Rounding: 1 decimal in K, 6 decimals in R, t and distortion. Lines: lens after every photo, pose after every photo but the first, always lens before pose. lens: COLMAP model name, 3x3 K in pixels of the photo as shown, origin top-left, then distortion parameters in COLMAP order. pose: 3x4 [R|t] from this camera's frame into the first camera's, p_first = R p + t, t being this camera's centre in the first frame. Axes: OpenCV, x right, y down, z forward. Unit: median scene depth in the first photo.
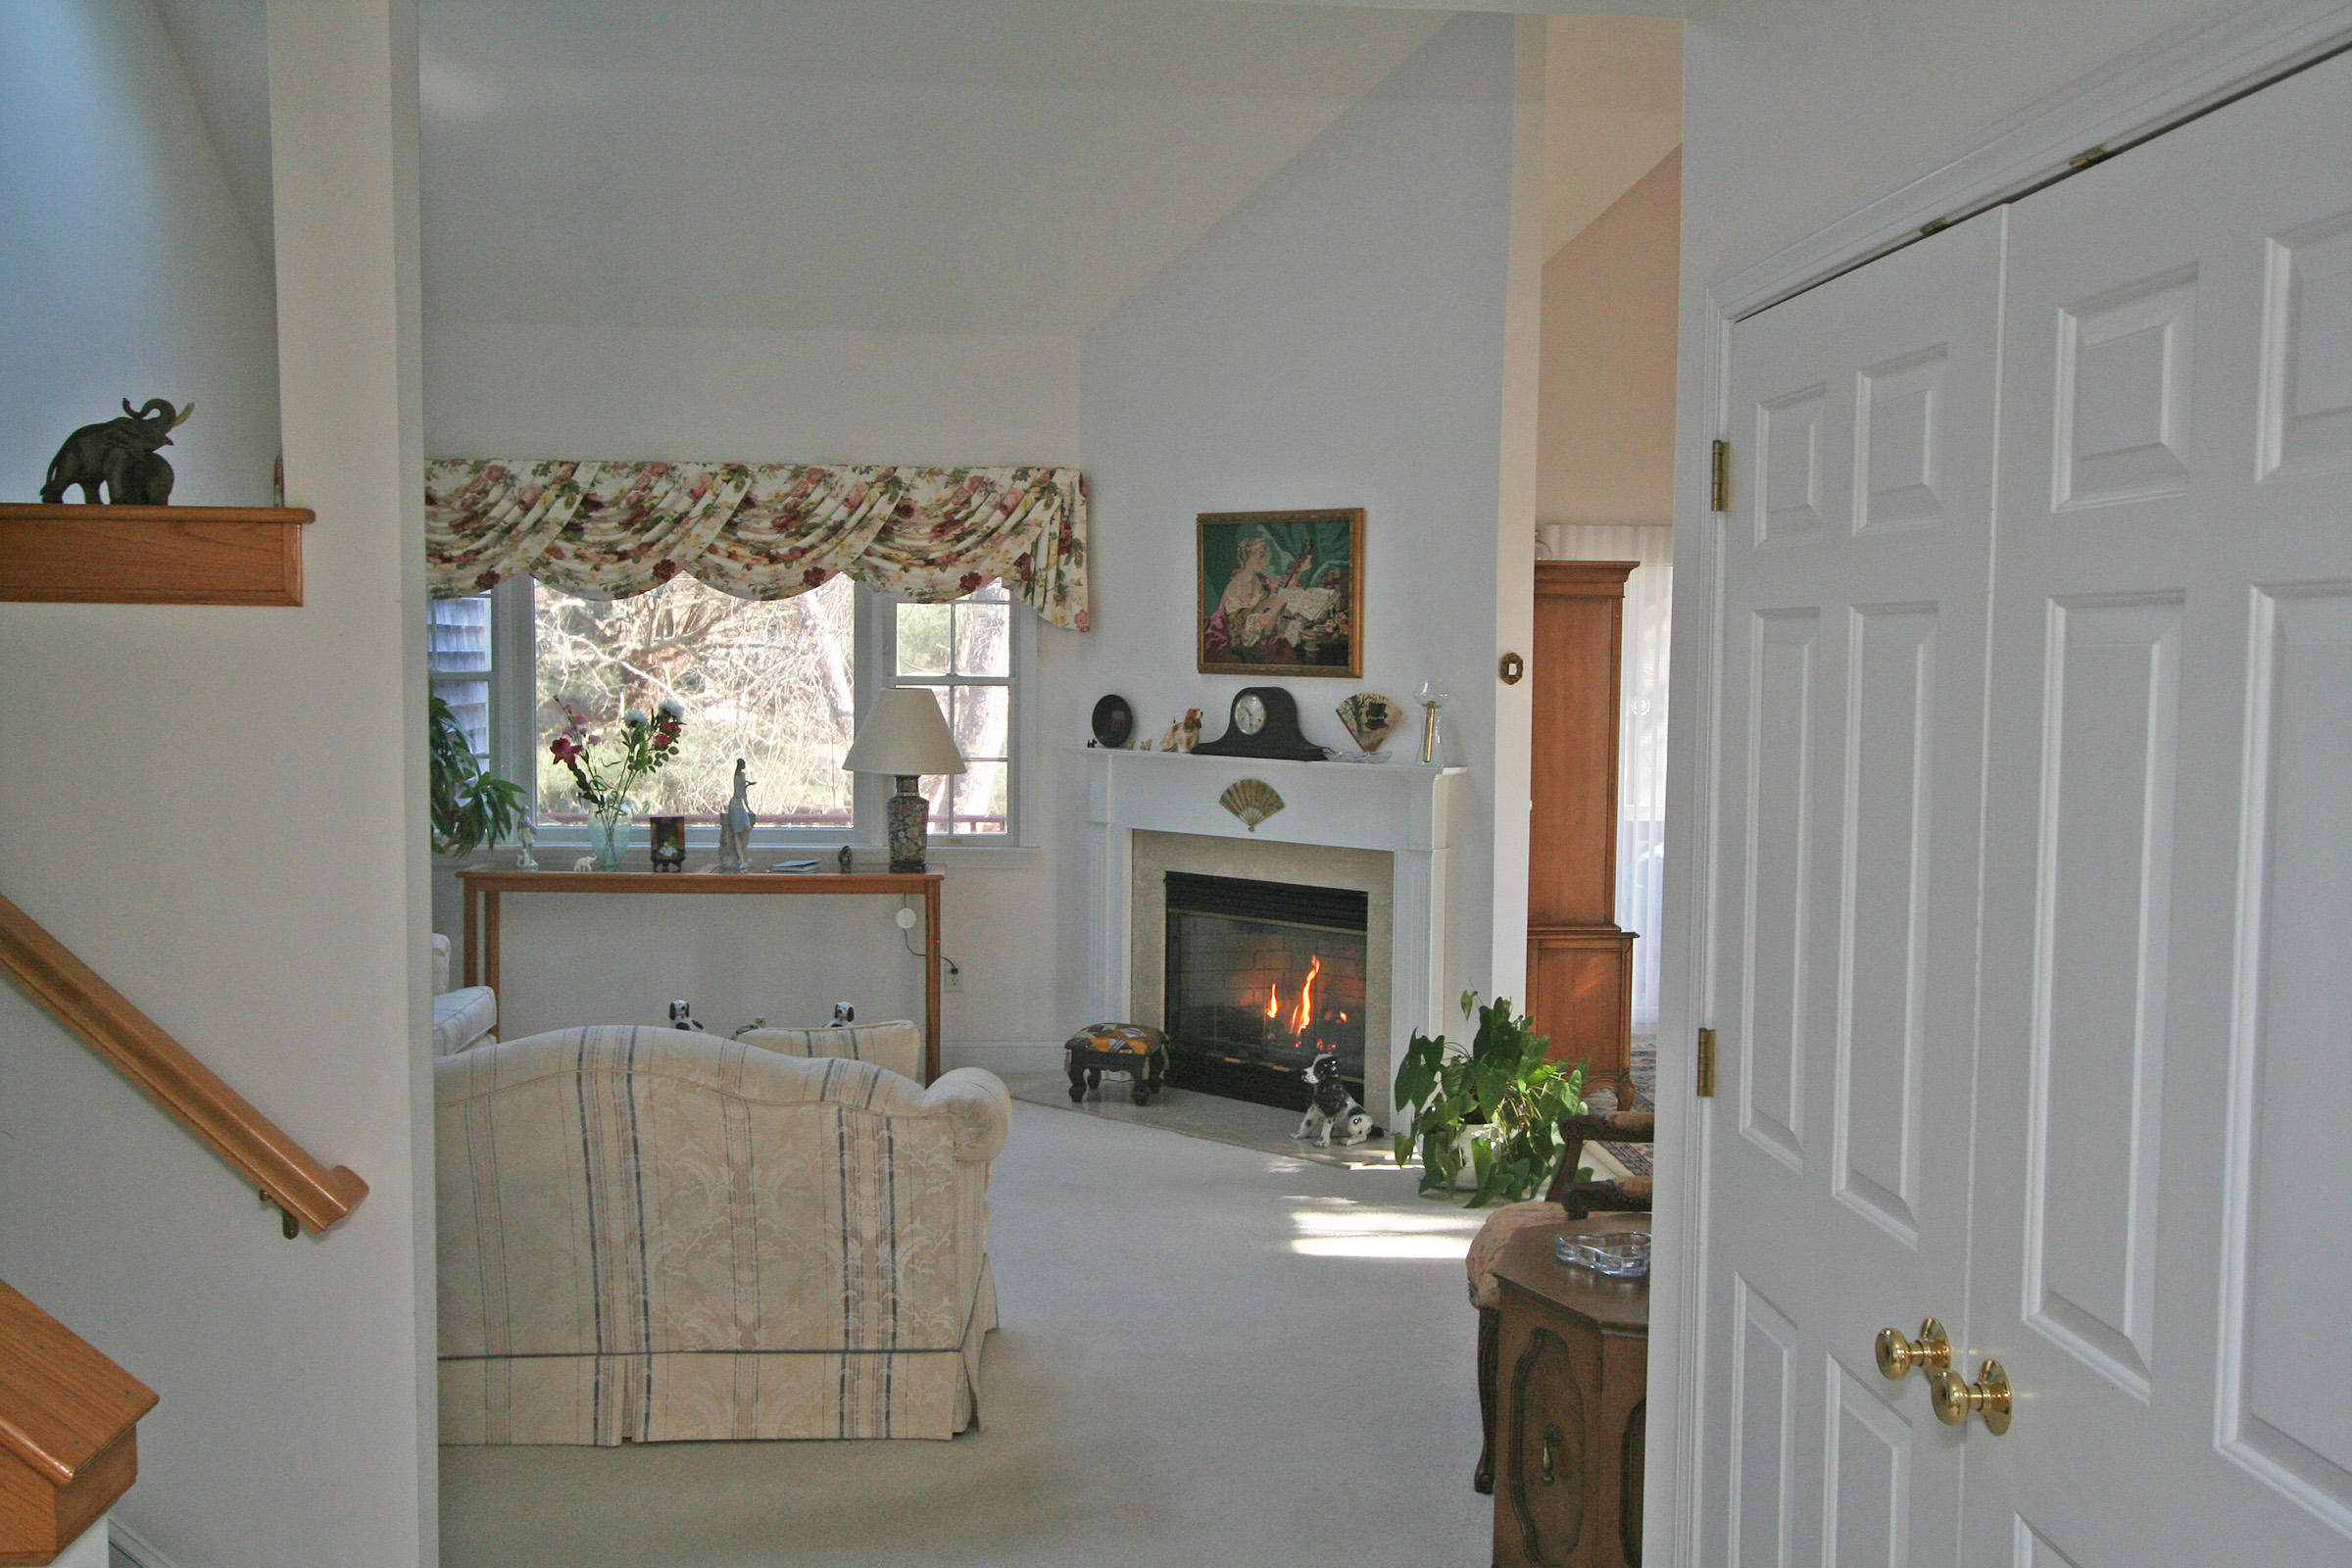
lens RADIAL K [[2190.3, 0, 1175.5], [0, 2190.3, 788.3], [0, 0, 1]] dist [-0.010842, 0.000000]
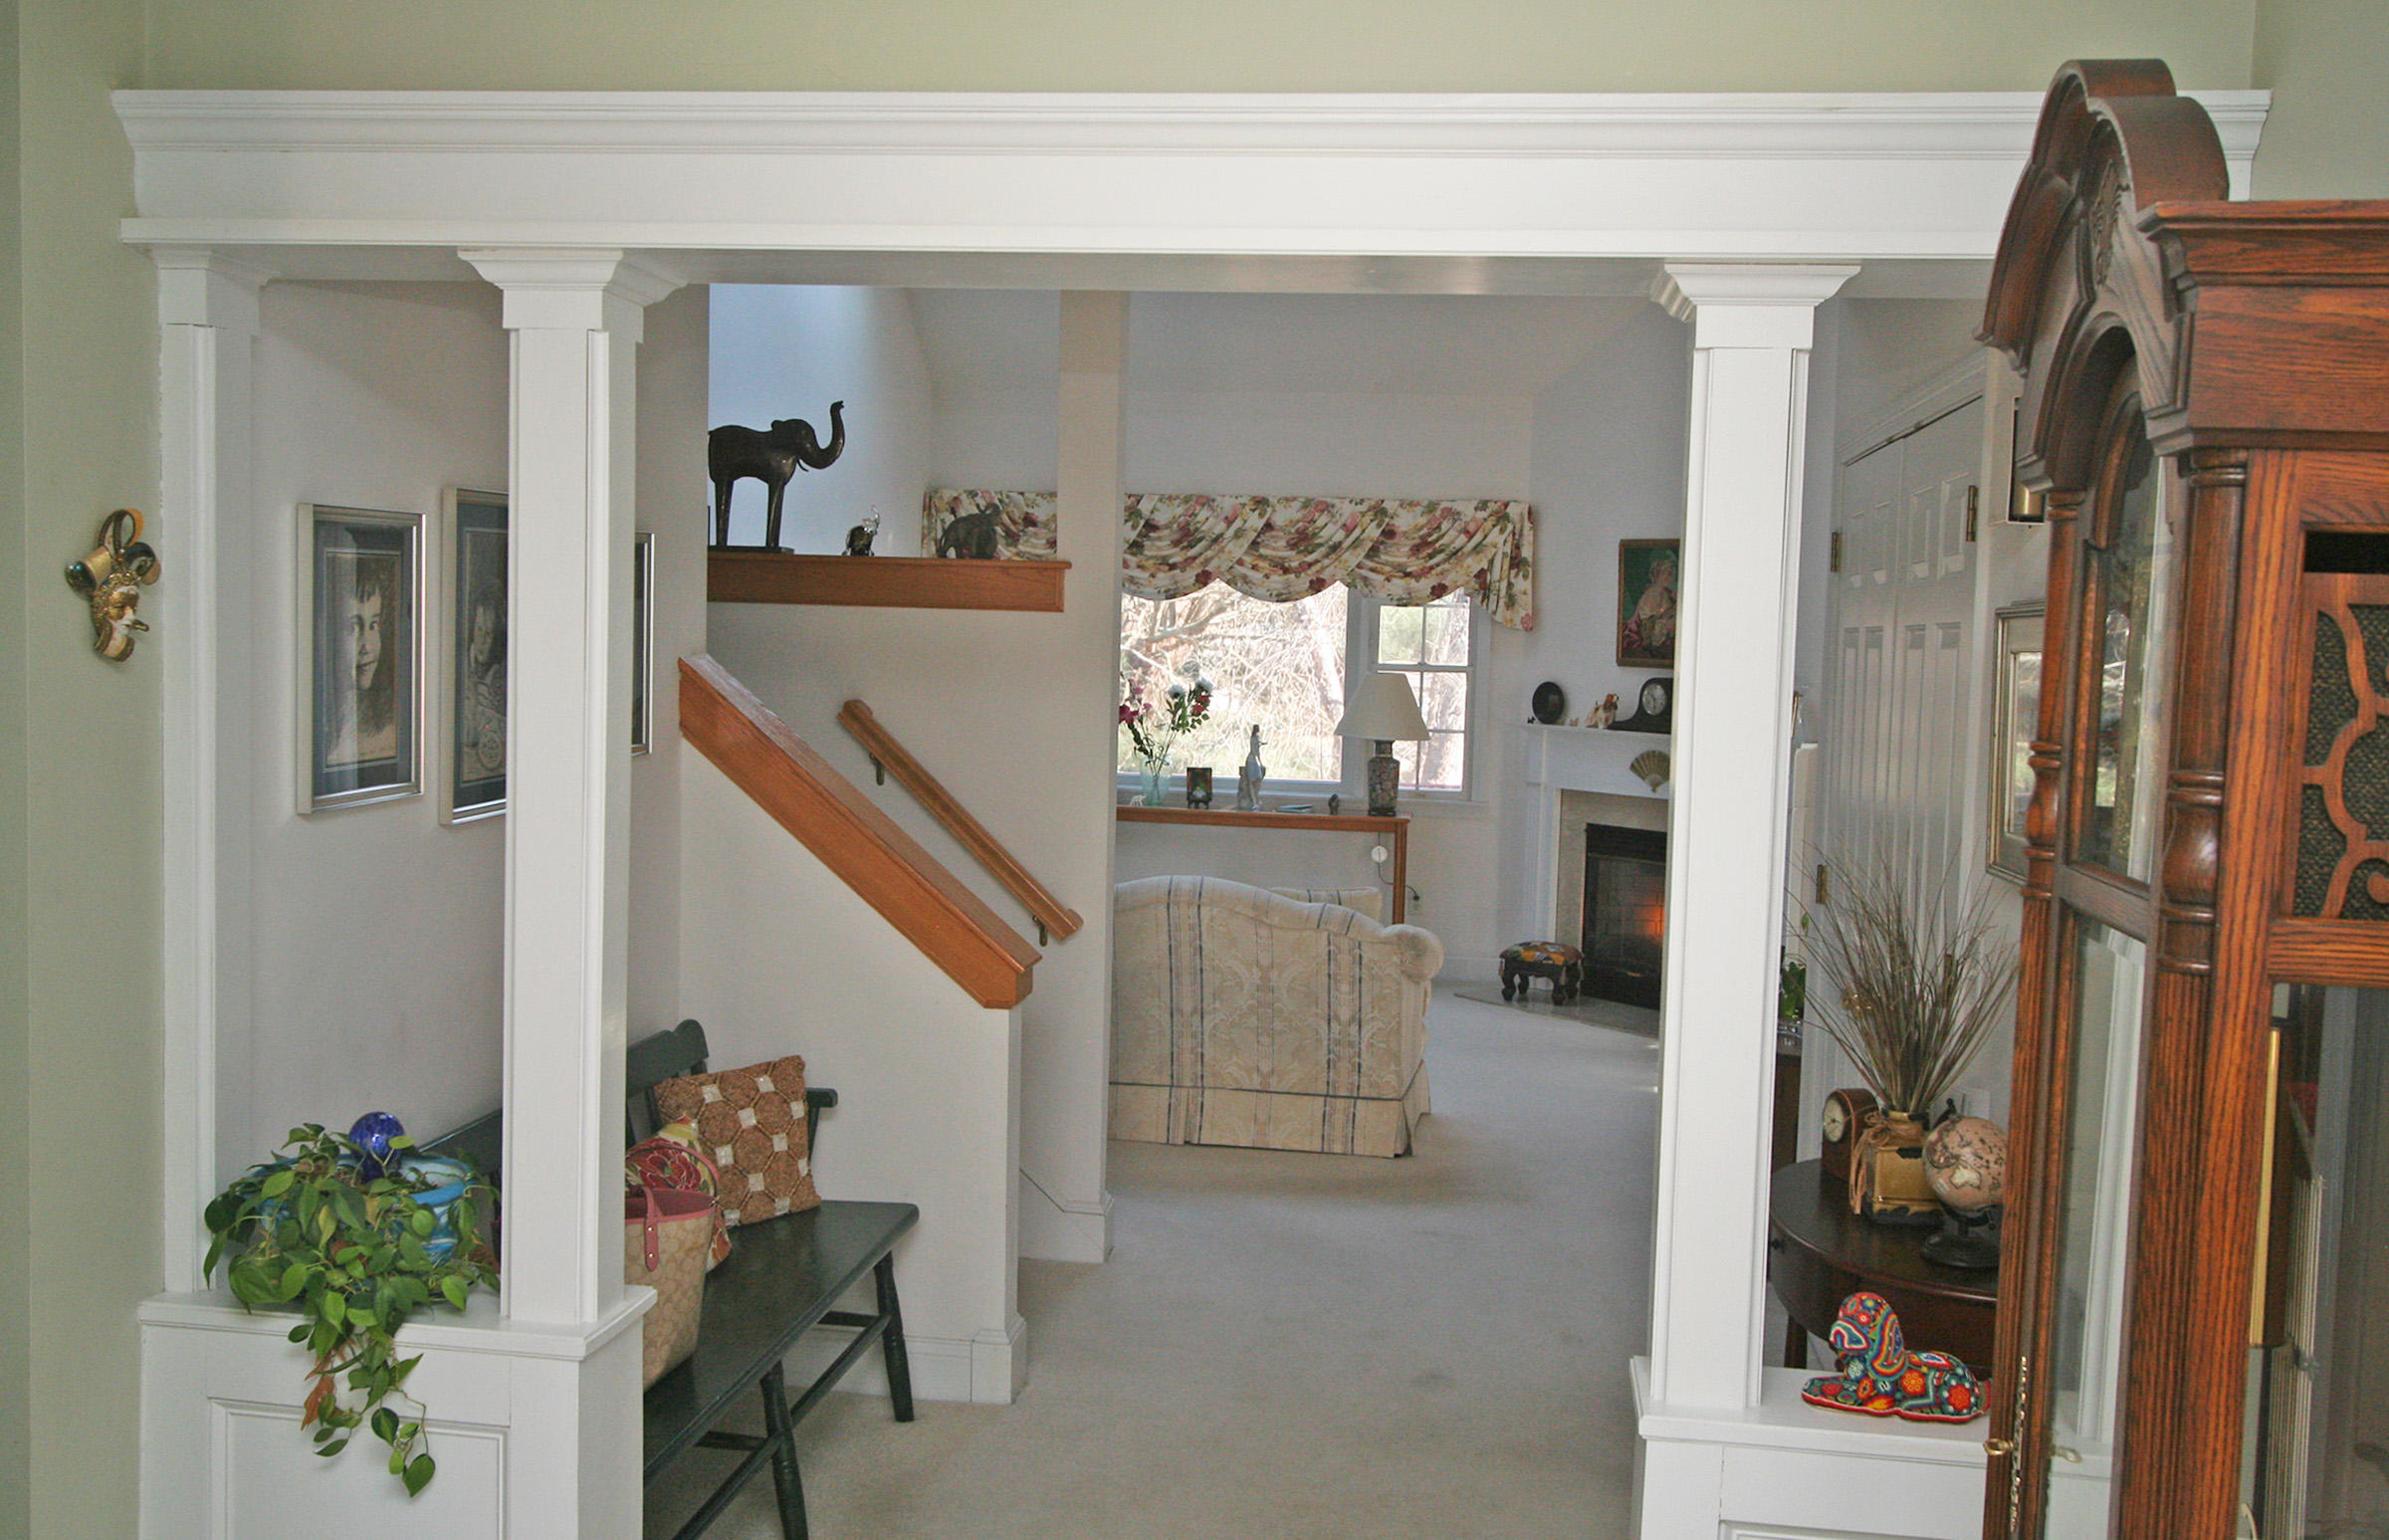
lens RADIAL K [[2234.5, 0, 1190.0], [0, 2234.5, 776.6], [0, 0, 1]] dist [-0.012455, 0.000000]
pose [[0.976985, 0.032222, -0.210861, 0.042756], [-0.033125, 0.999451, -0.000751, 0.019789], [0.210721, 0.007719, 0.977516, -0.301044]]
